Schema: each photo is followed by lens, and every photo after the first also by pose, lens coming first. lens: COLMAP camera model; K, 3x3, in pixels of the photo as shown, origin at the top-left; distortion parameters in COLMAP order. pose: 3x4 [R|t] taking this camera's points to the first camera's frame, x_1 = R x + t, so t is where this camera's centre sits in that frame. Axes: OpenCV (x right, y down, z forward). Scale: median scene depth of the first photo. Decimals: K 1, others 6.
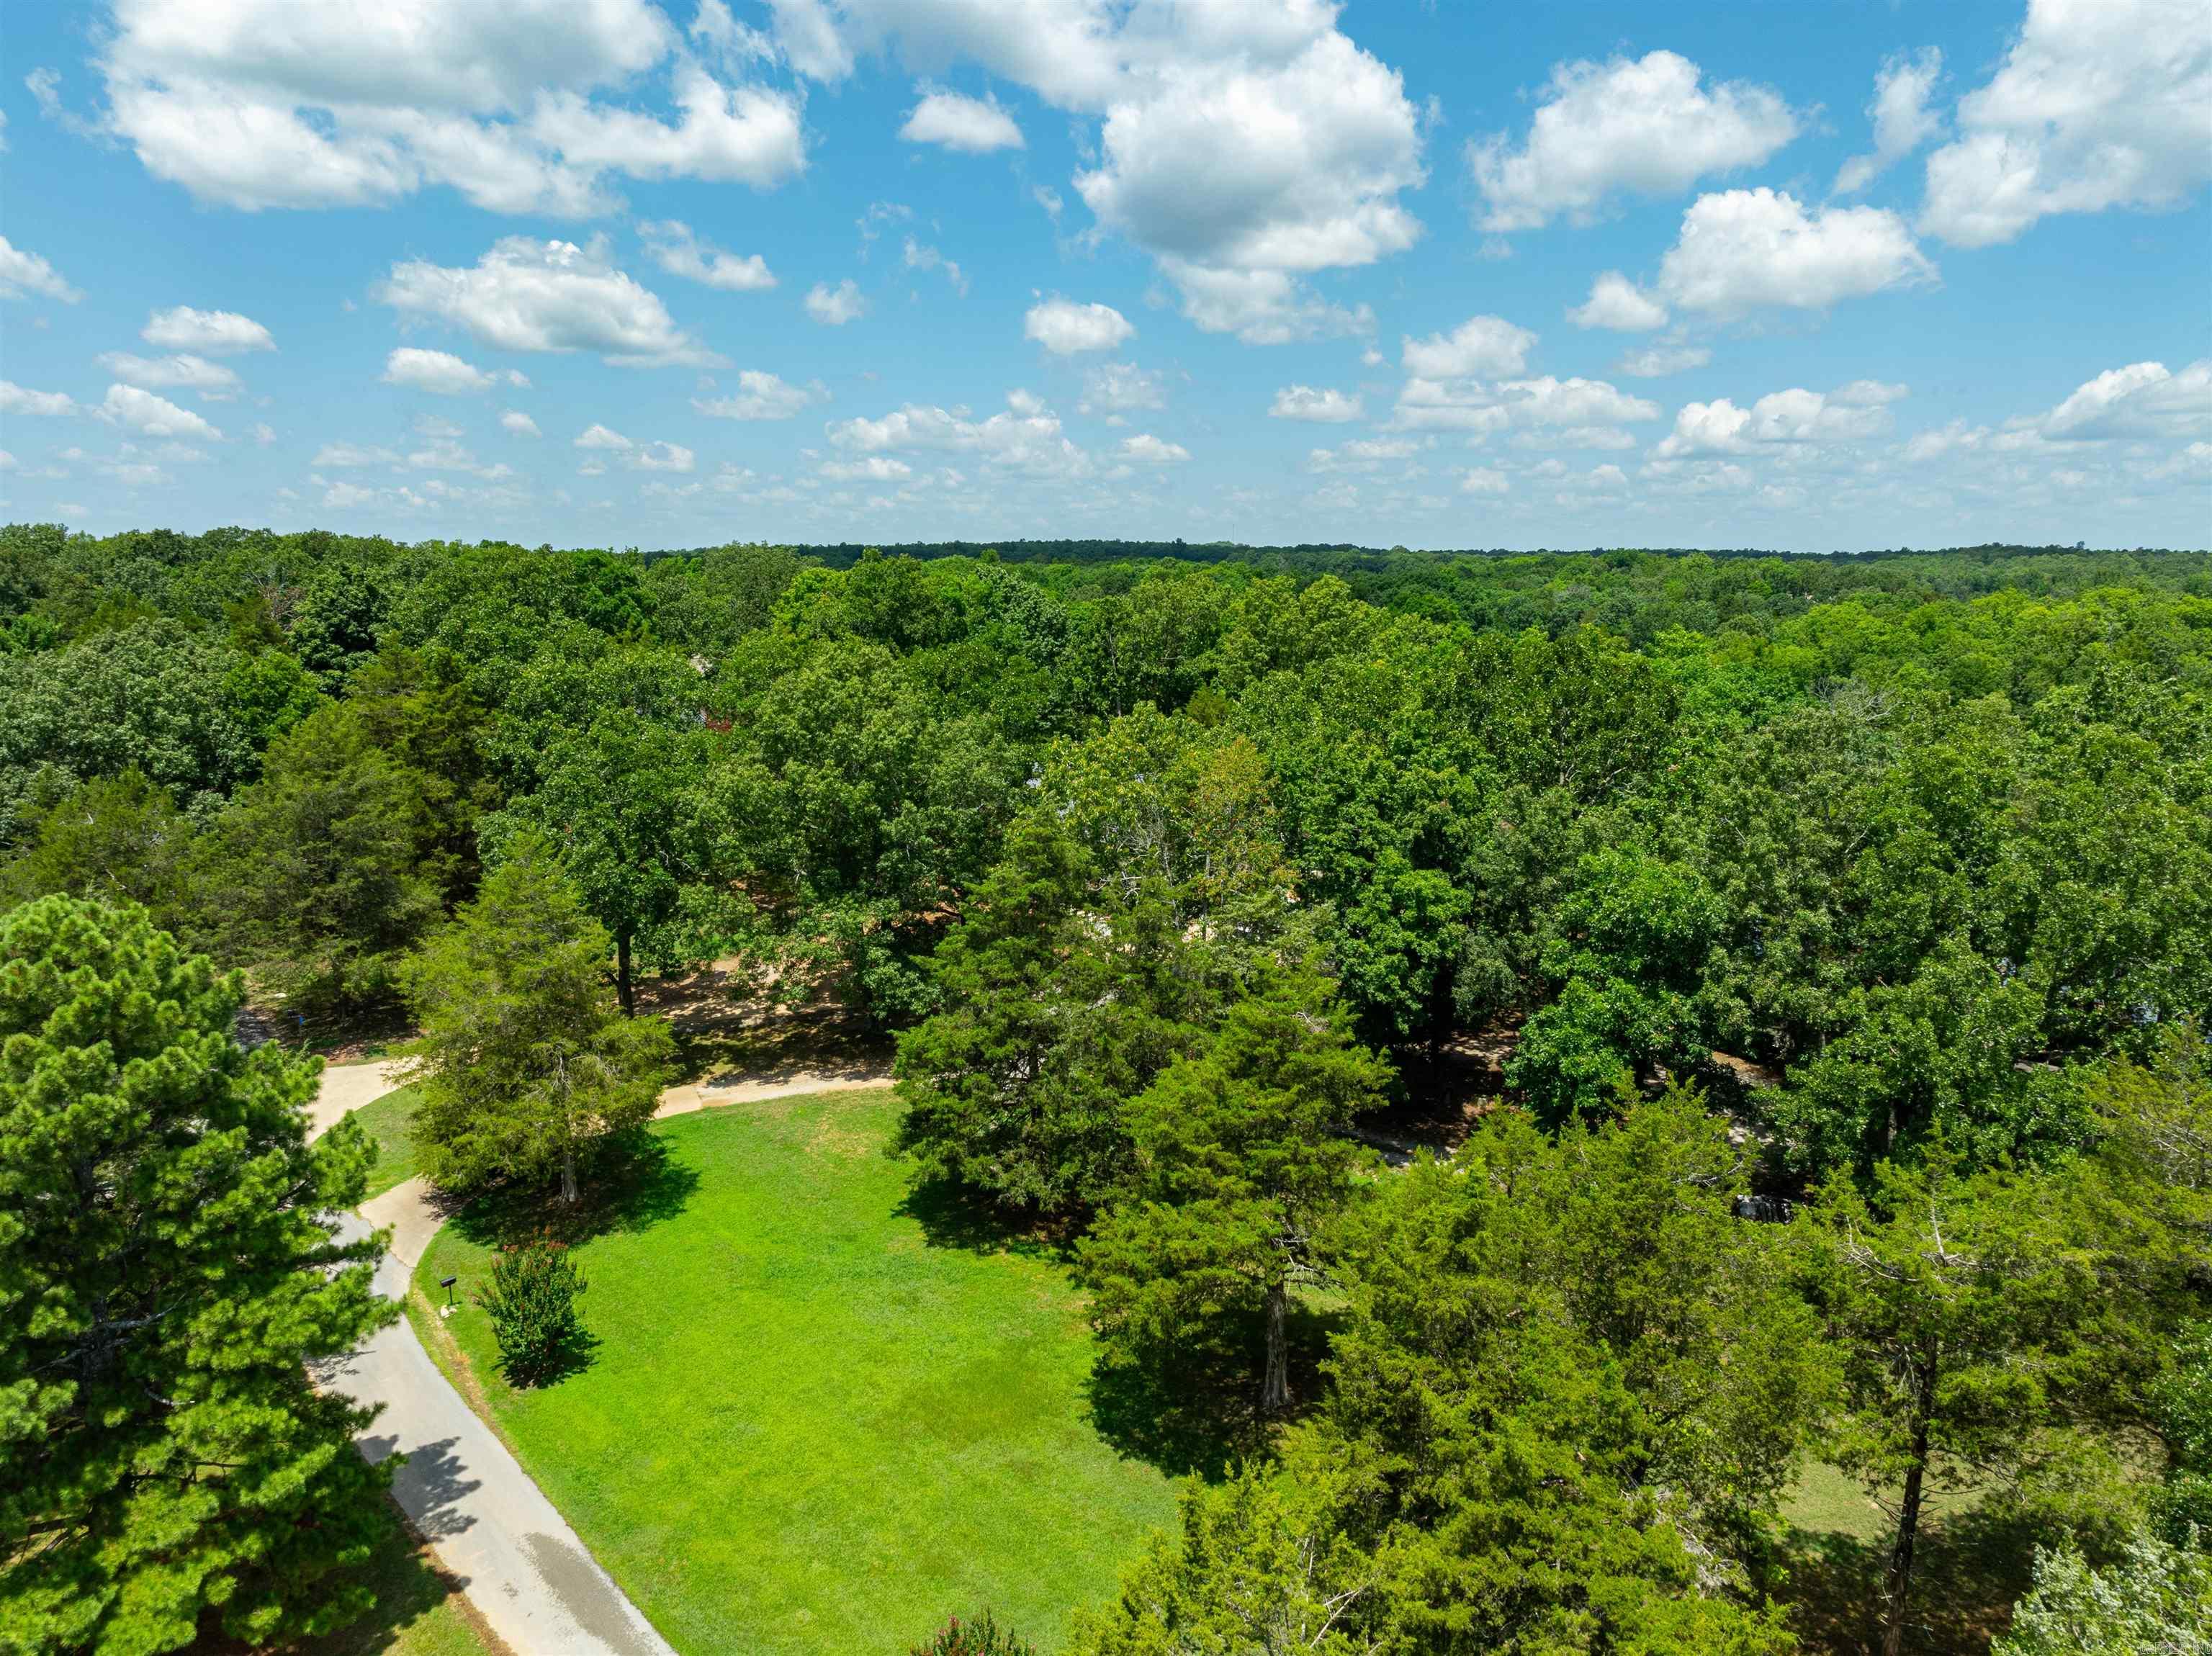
lens RADIAL K [[1548.6, 0, 1093.6], [0, 1548.6, 804.5], [0, 0, 1]] dist [-0.017009, 0.012108]
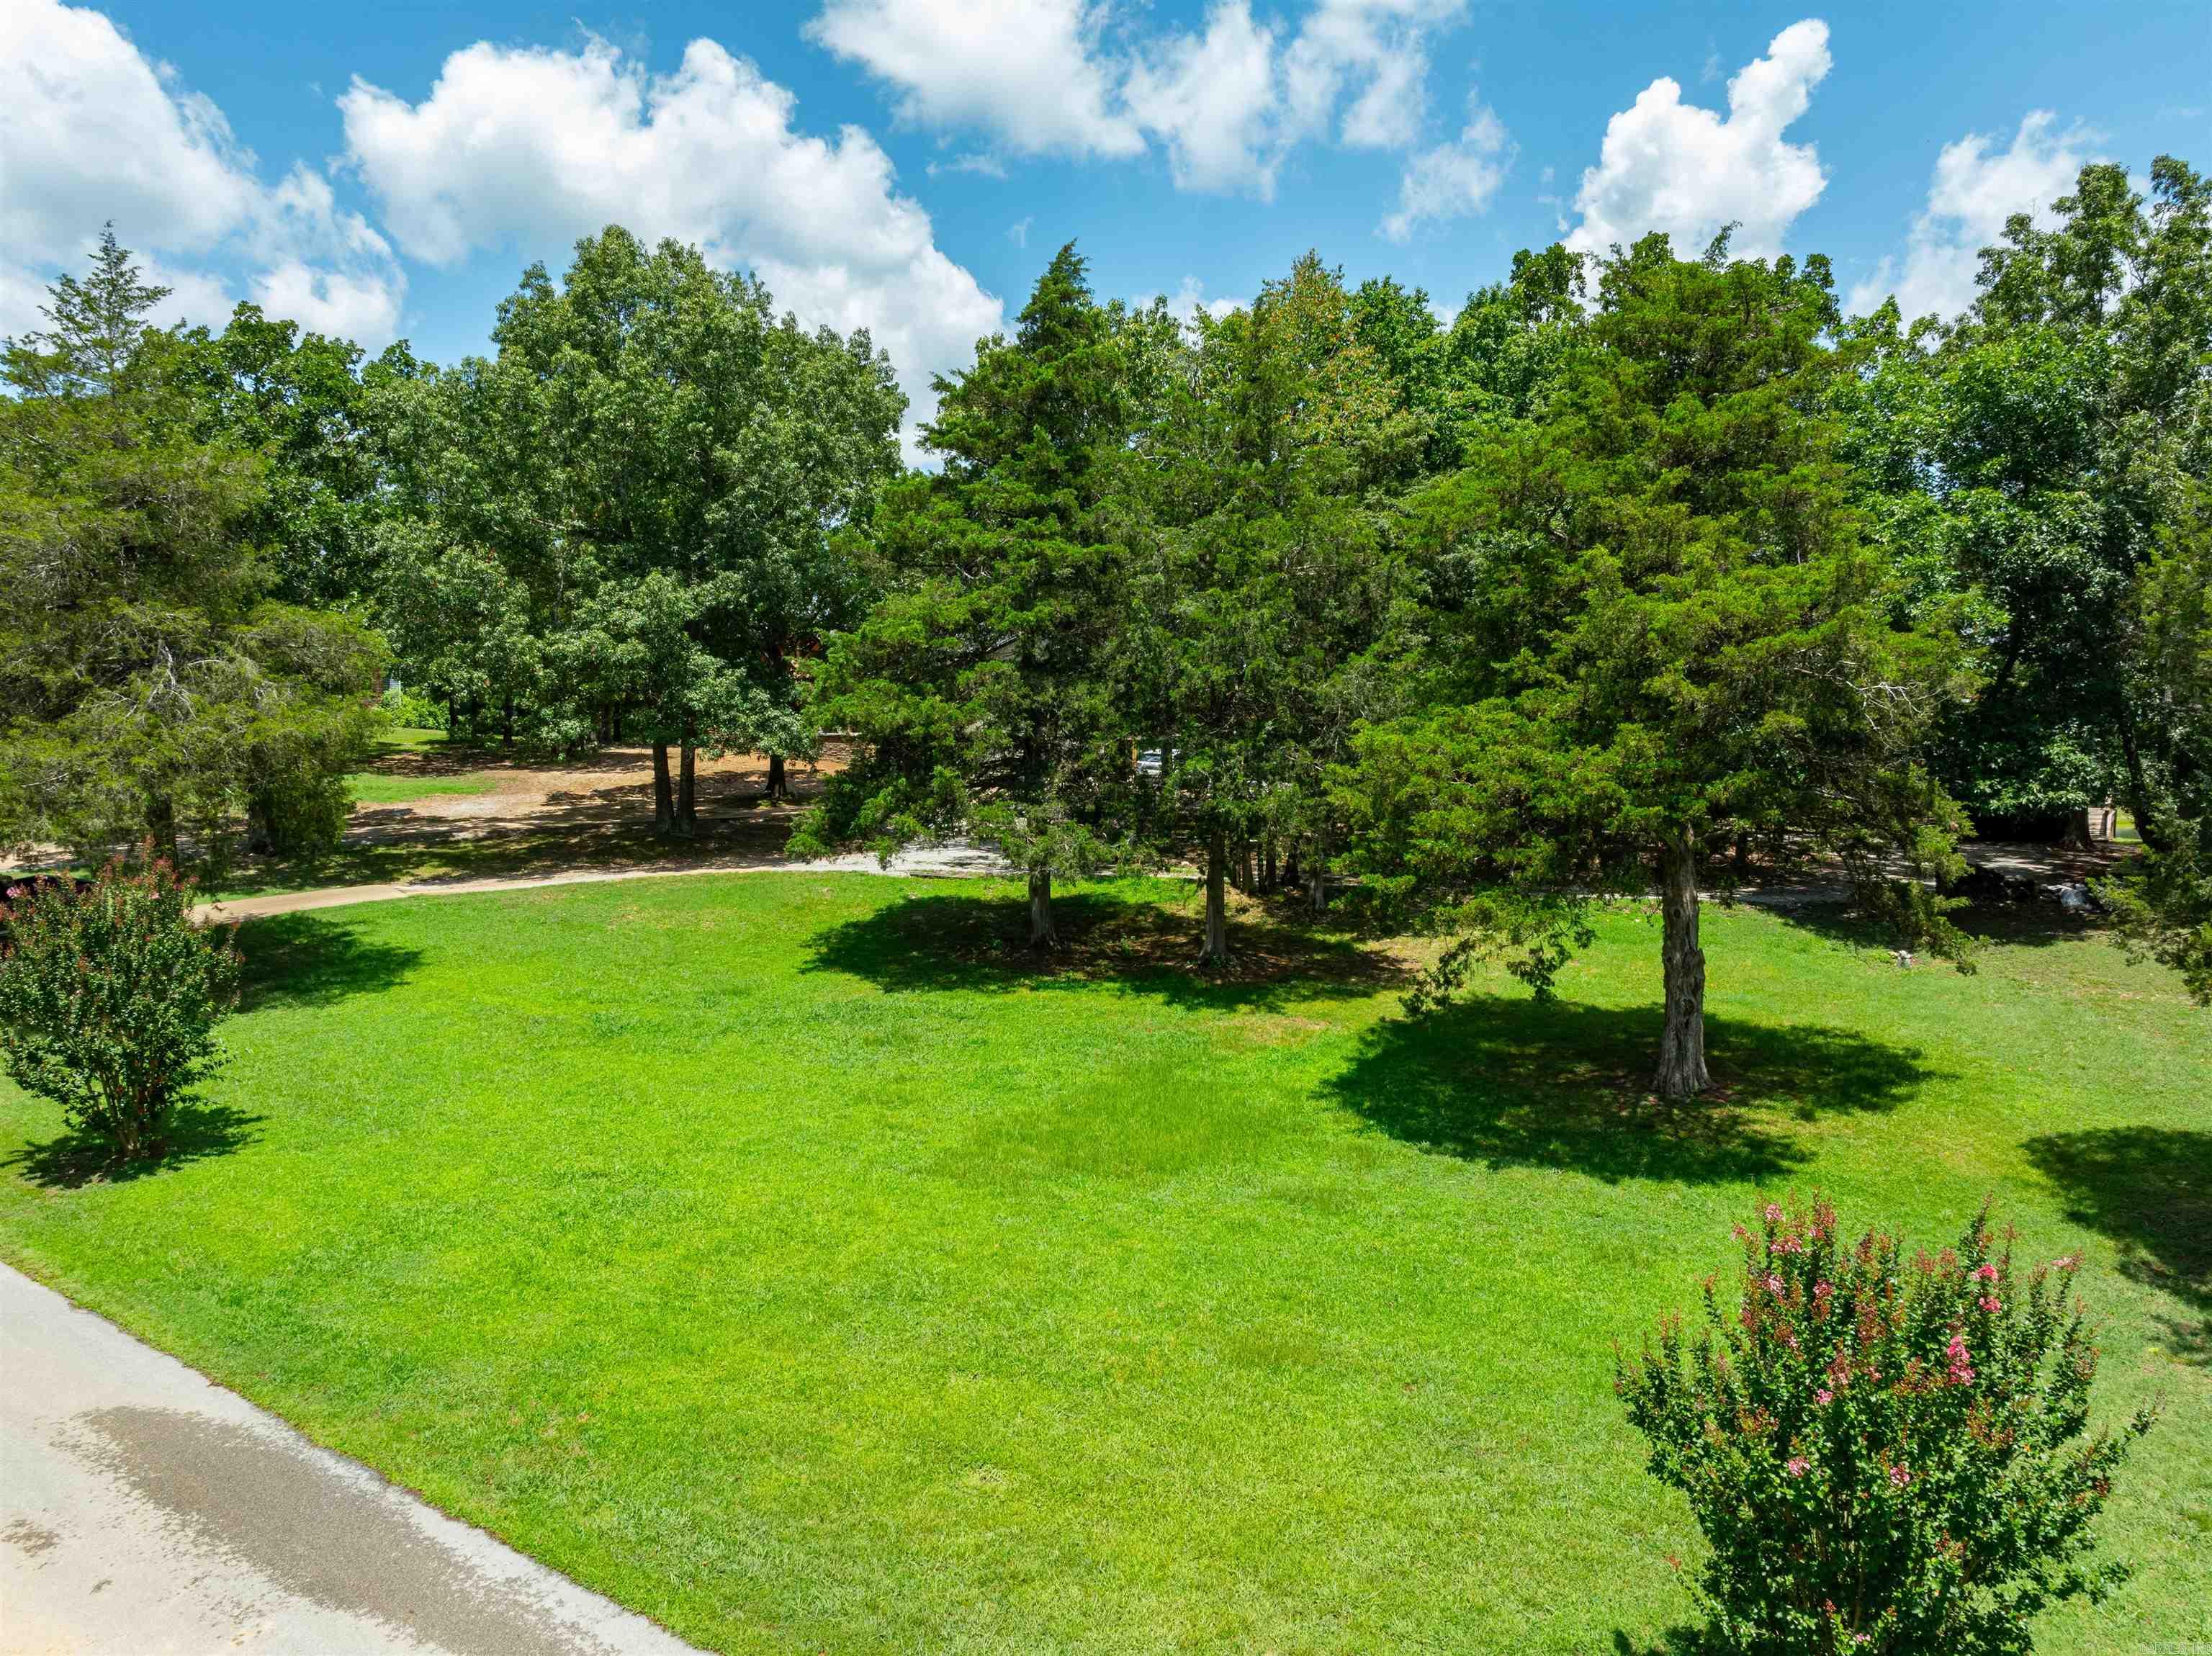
lens RADIAL K [[1548.6, 0, 1093.6], [0, 1548.6, 804.5], [0, 0, 1]] dist [-0.017009, 0.012108]
pose [[0.971110, -0.006772, 0.238535, -0.168963], [0.032310, 0.994124, -0.103315, 0.280935], [-0.236434, 0.108038, 0.965622, 0.438296]]
